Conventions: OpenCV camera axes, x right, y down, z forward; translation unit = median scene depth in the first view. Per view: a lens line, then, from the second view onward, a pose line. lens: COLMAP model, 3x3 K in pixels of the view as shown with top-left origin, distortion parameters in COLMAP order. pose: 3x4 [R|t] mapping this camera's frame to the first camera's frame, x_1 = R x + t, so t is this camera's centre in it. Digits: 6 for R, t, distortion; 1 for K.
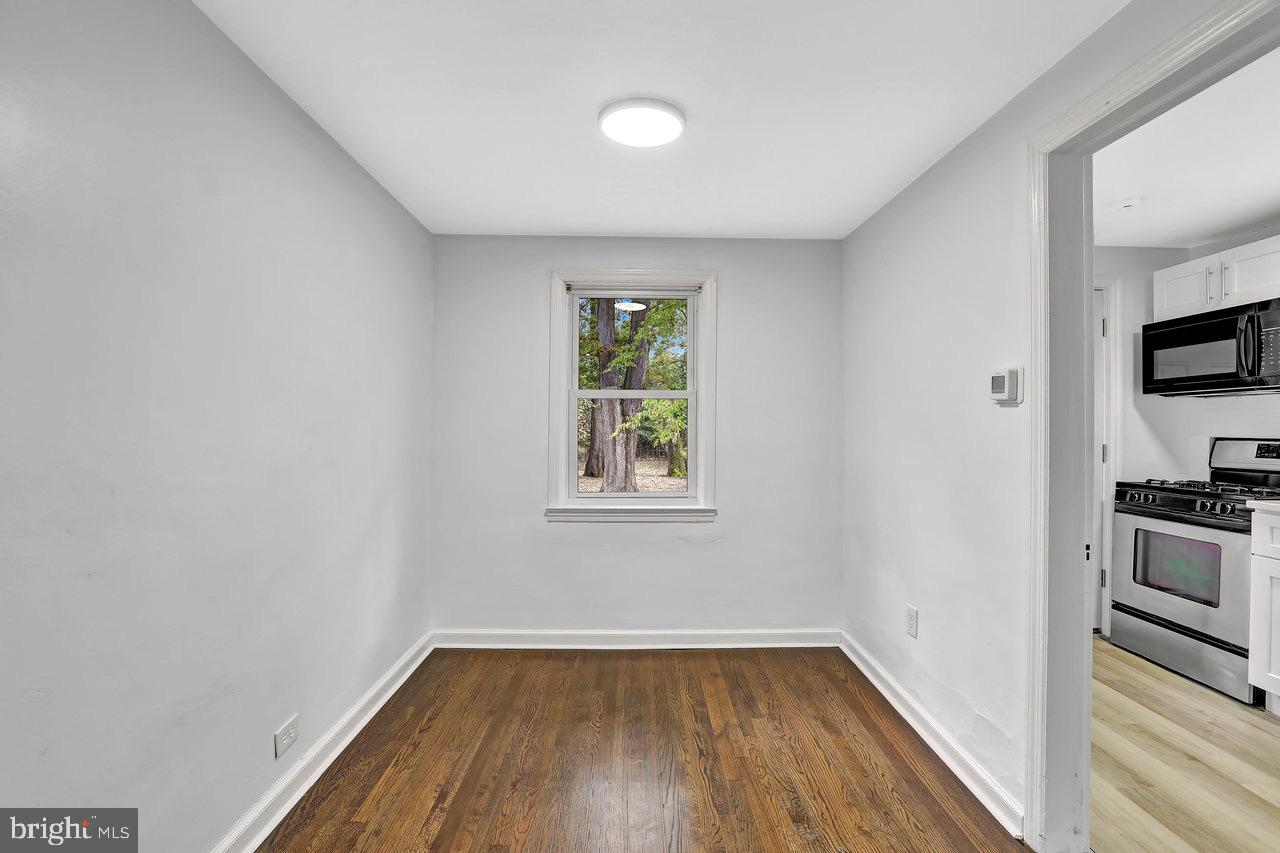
lens RADIAL K [[569.5, 0, 640.0], [0, 569.5, 426.5], [0, 0, 1]] dist [-0.021532, -0.000004]
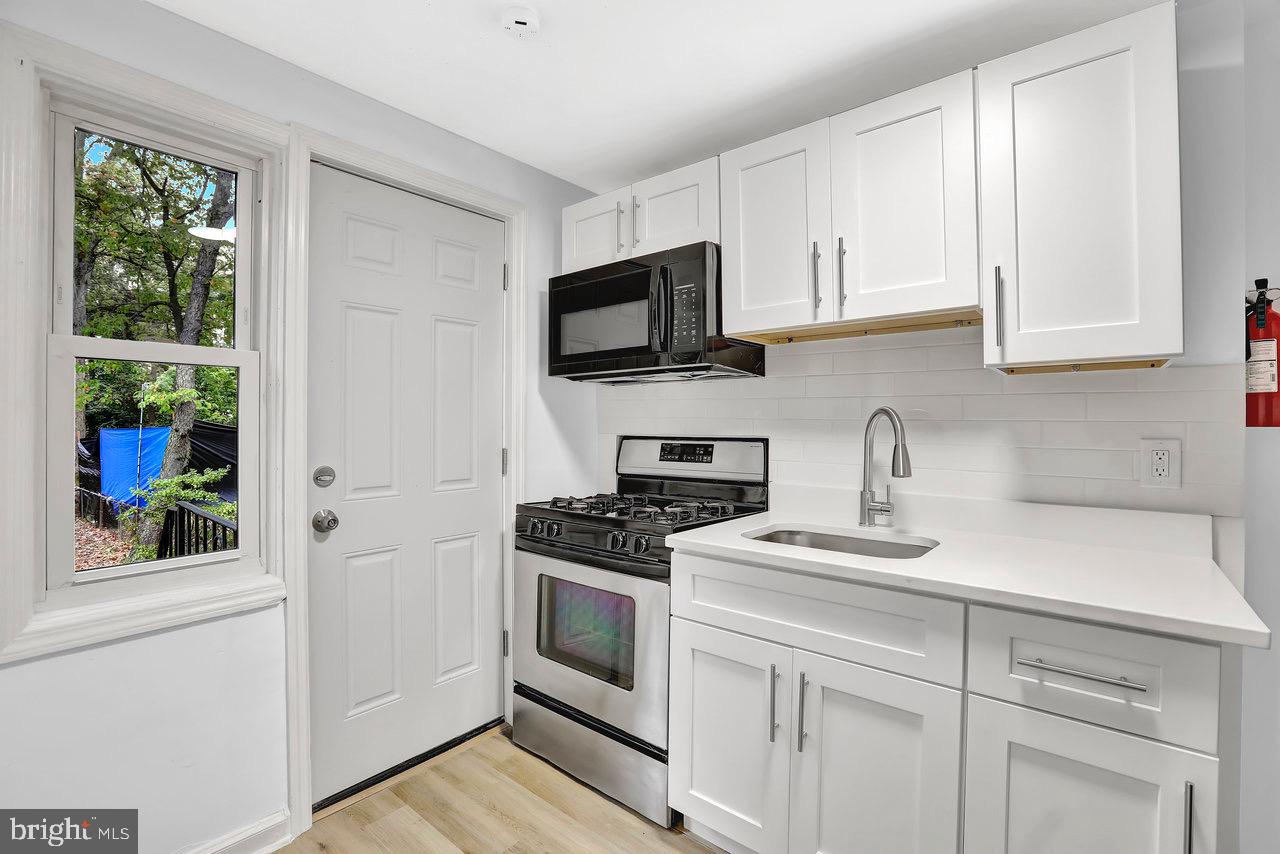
lens RADIAL K [[576.0, 0, 644.8], [0, 576.0, 429.0], [0, 0, 1]] dist [-0.059993, 0.025722]
pose [[0.648066, -0.005174, 0.761567, 0.444160], [-0.001791, 0.999964, 0.008318, 0.002957], [-0.761582, -0.006755, 0.648033, 0.458033]]
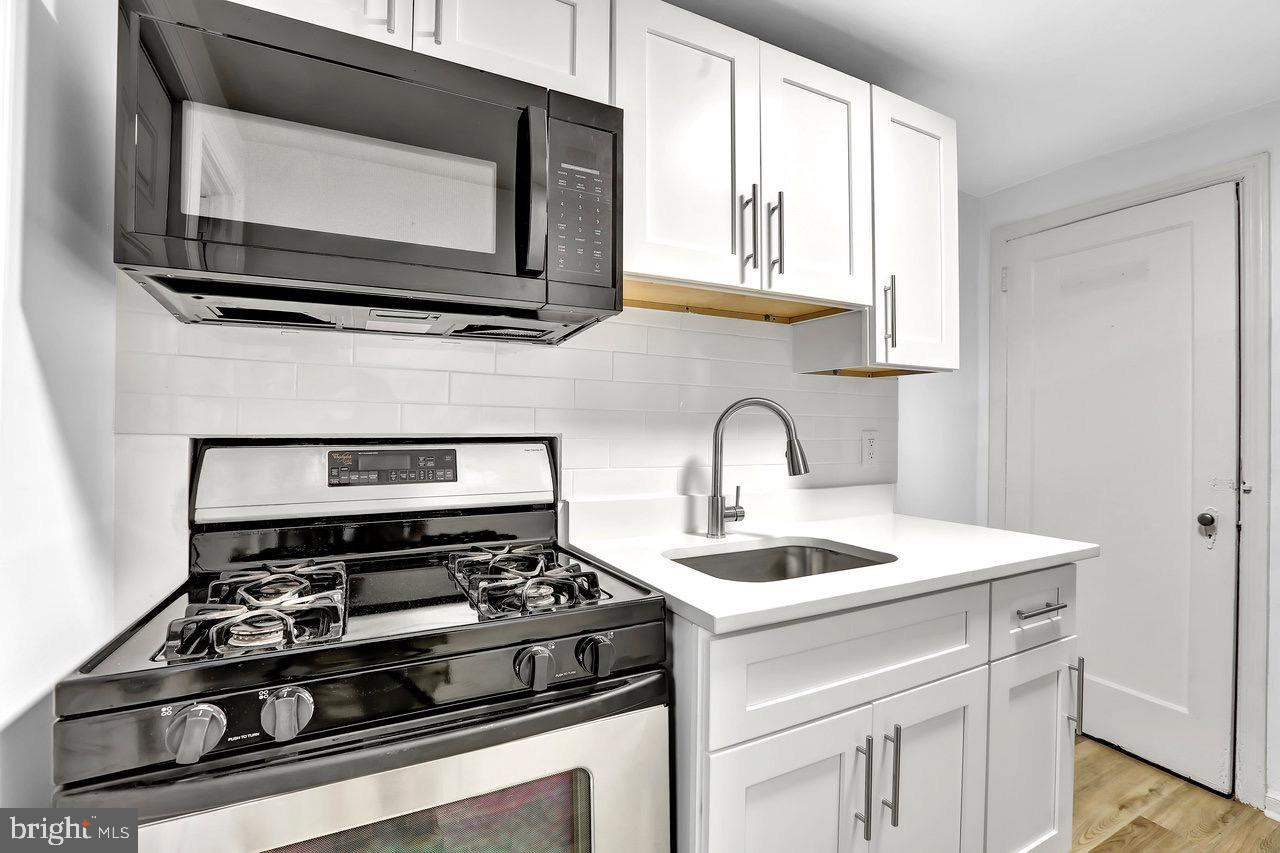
lens RADIAL K [[576.0, 0, 644.8], [0, 576.0, 428.5], [0, 0, 1]] dist [-0.059993, 0.025722]
pose [[-0.448922, -0.003502, 0.893564, 0.615952], [-0.005450, 0.999984, 0.001181, 0.011662], [-0.893554, -0.004339, -0.448934, 0.942688]]
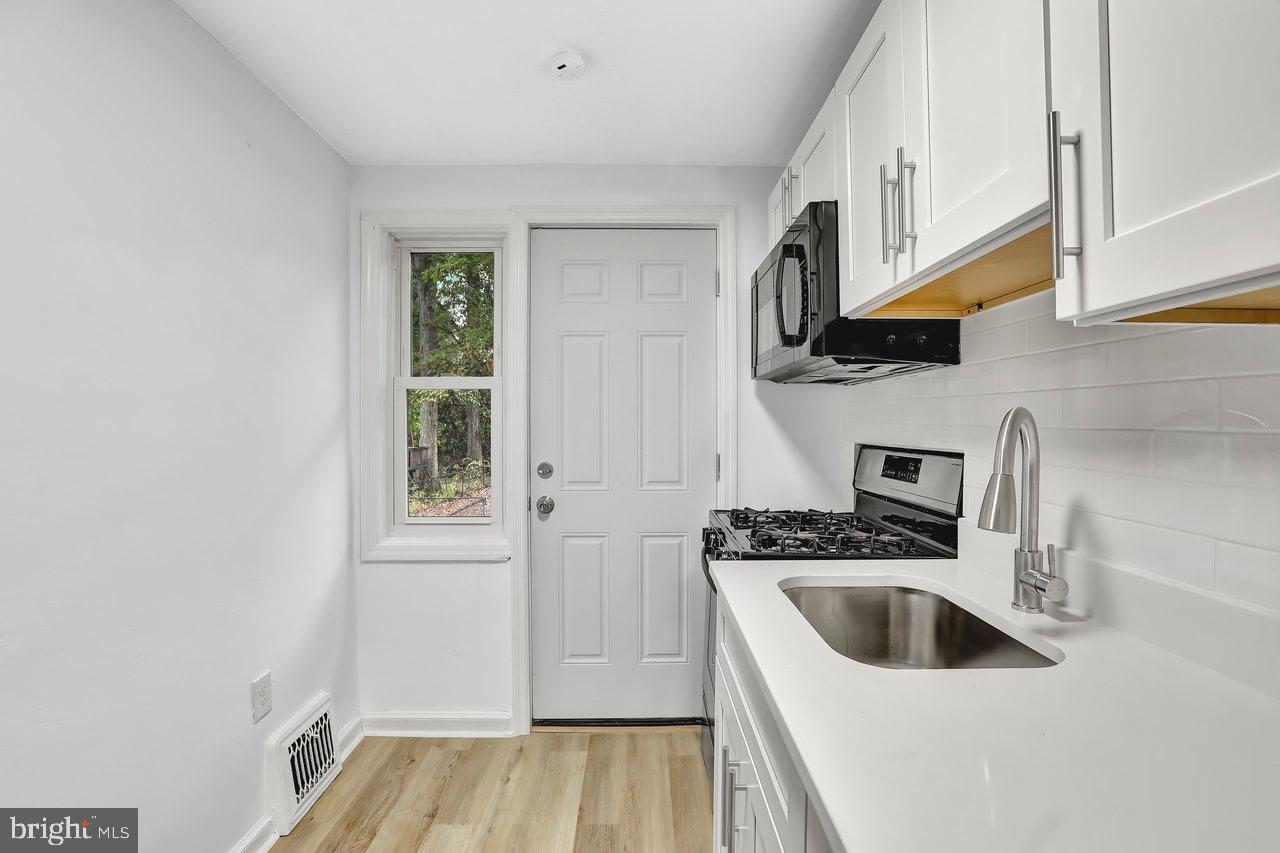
lens RADIAL K [[576.0, 0, 644.8], [0, 576.0, 428.5], [0, 0, 1]] dist [-0.059993, 0.025722]
pose [[1.000000, 0.000408, 0.000805, 0.803360], [-0.000417, 0.999938, 0.011144, -0.006680], [-0.000801, -0.011144, 0.999938, 0.325607]]
